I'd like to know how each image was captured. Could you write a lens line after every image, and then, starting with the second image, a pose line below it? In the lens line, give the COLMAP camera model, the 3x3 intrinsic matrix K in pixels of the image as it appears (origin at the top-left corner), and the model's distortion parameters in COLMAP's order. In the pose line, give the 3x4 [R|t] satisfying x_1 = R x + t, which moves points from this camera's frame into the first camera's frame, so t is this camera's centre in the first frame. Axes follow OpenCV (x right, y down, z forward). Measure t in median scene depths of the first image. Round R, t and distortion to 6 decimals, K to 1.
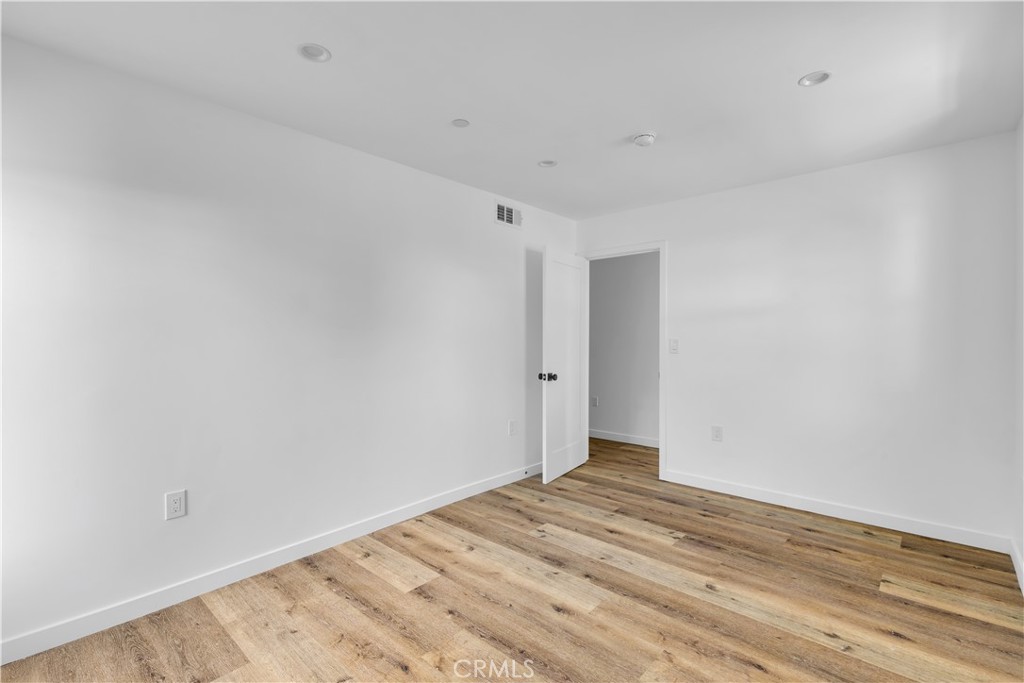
lens RADIAL K [[467.5, 0, 509.3], [0, 467.5, 341.1], [0, 0, 1]] dist [0.003508, 0.000061]
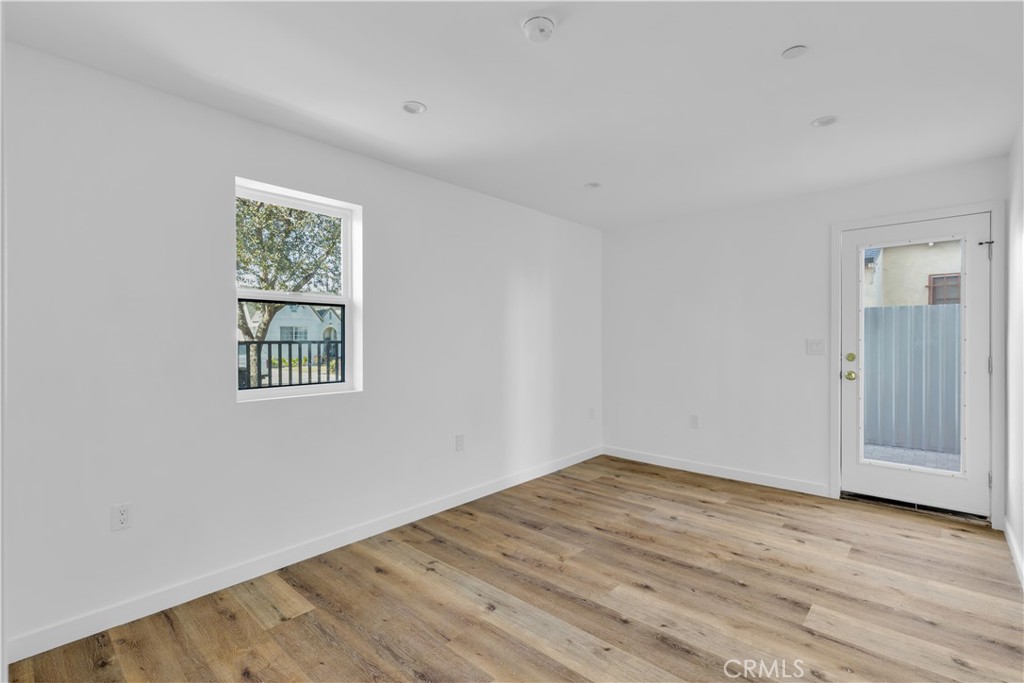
lens RADIAL K [[467.5, 0, 514.3], [0, 467.5, 342.8], [0, 0, 1]] dist [0.003508, 0.000061]
pose [[-0.999969, 0.007403, -0.002558, 0.396833], [0.007367, 0.999878, 0.013767, -0.014584], [0.002659, 0.013747, -0.999902, 1.996314]]
